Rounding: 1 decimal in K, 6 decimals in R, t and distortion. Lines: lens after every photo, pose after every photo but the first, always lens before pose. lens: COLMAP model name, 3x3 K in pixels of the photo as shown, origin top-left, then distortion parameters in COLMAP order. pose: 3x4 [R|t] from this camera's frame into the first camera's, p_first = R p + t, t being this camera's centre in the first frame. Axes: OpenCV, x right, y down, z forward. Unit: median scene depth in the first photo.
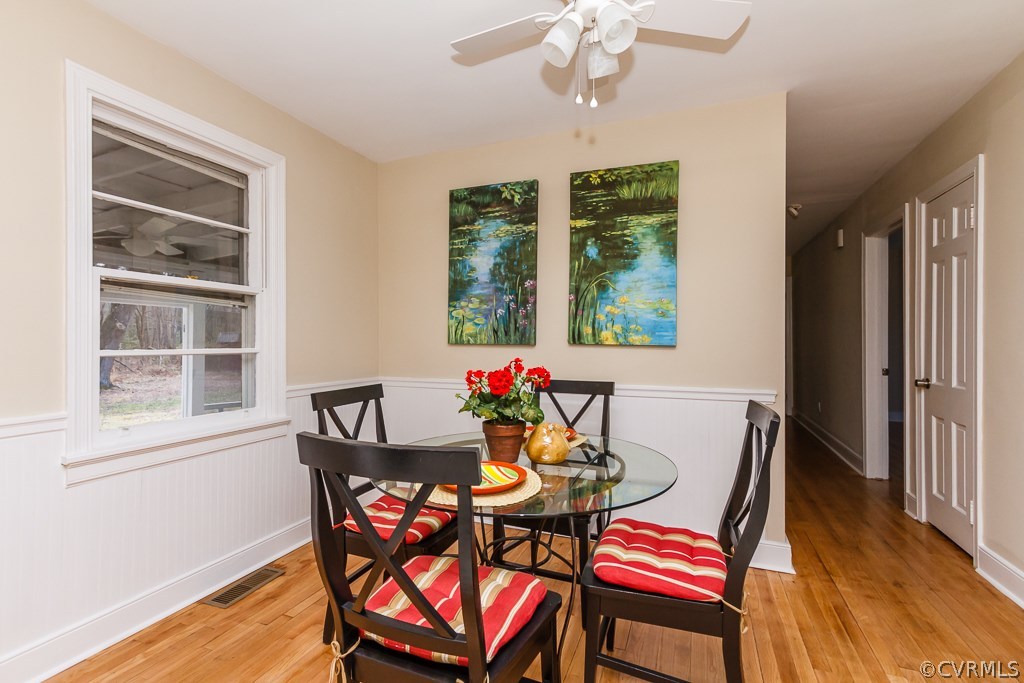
lens RADIAL K [[473.6, 0, 512.0], [0, 473.6, 341.5], [0, 0, 1]] dist [0.000612, 0.000126]
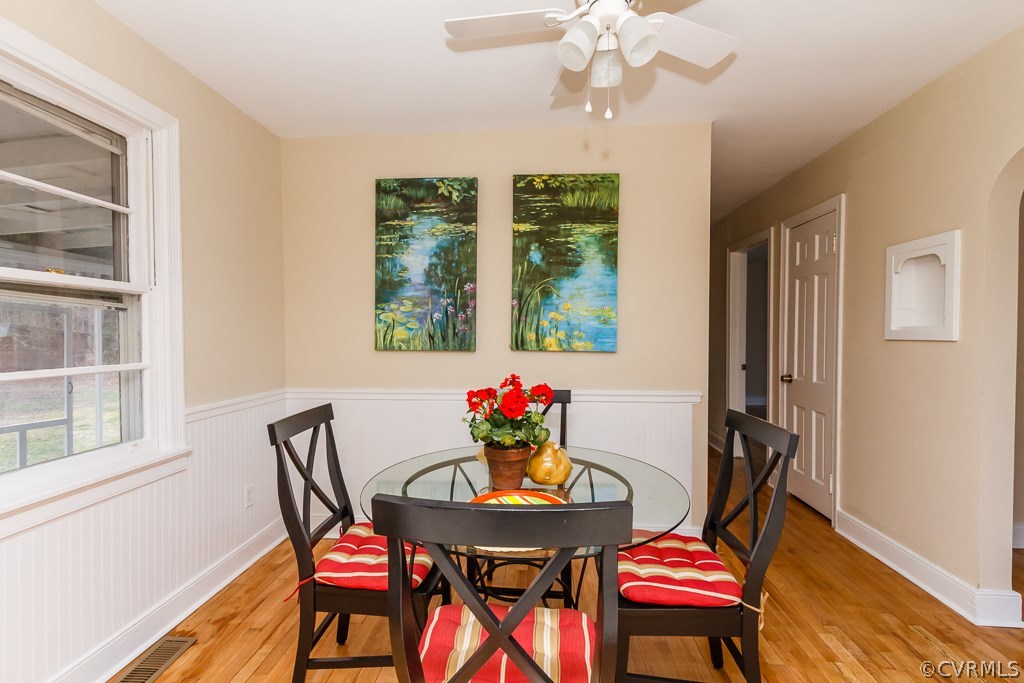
lens RADIAL K [[473.6, 0, 512.0], [0, 473.6, 341.5], [0, 0, 1]] dist [0.000612, 0.000126]
pose [[0.953936, -0.006302, 0.299944, -0.175456], [0.001415, 0.999863, 0.016508, -0.029403], [-0.300007, -0.015323, 0.953814, 0.068298]]
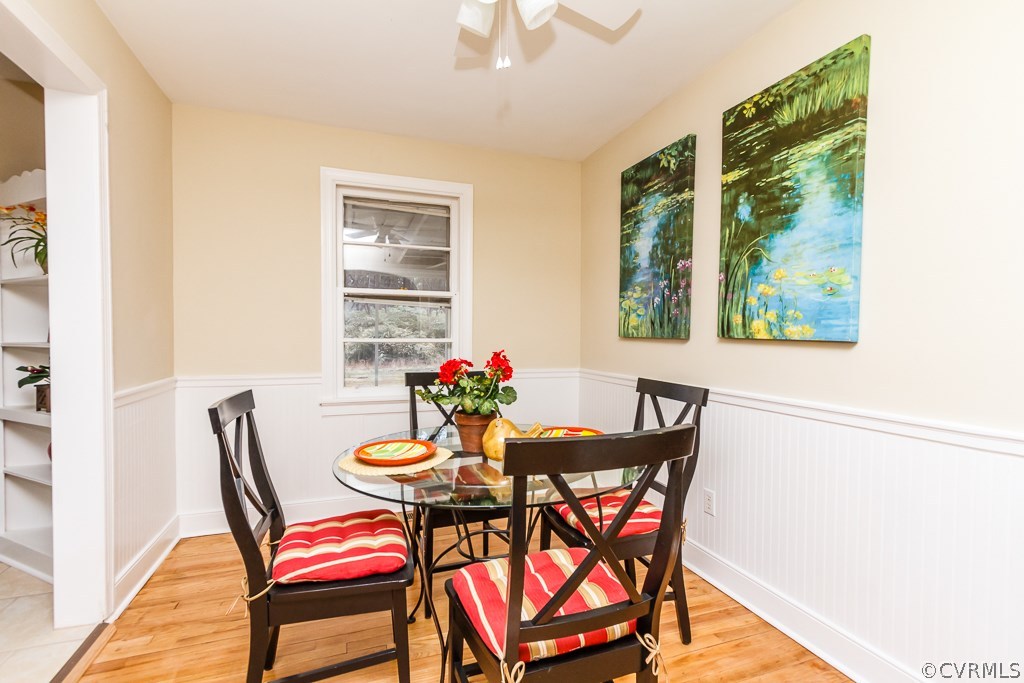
lens RADIAL K [[476.9, 0, 504.1], [0, 476.9, 346.1], [0, 0, 1]] dist [0.004367, 0.000015]
pose [[0.647941, 0.020712, -0.761409, 0.493398], [-0.006787, 0.999748, 0.021419, 0.004313], [0.761660, -0.008710, 0.647918, 0.236784]]
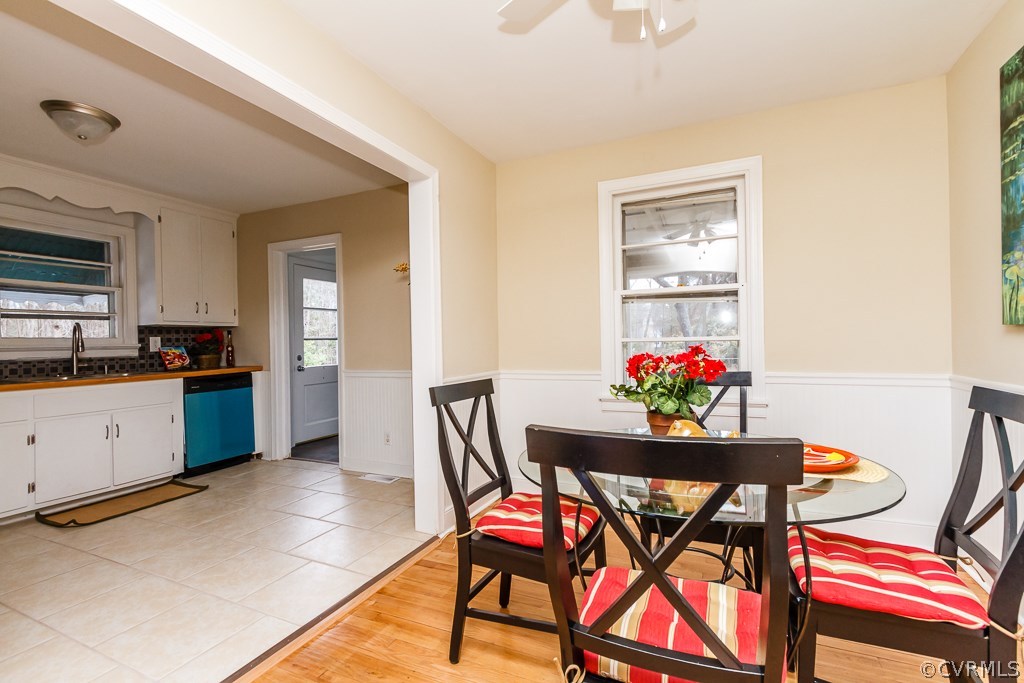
lens RADIAL K [[469.1, 0, 496.6], [0, 469.1, 342.3], [0, 0, 1]] dist [0.004017, 0.000248]
pose [[-0.083212, 0.001383, -0.996531, 0.575658], [0.016860, 0.999858, -0.000020, 0.017288], [0.996389, -0.016803, -0.083223, 0.459613]]
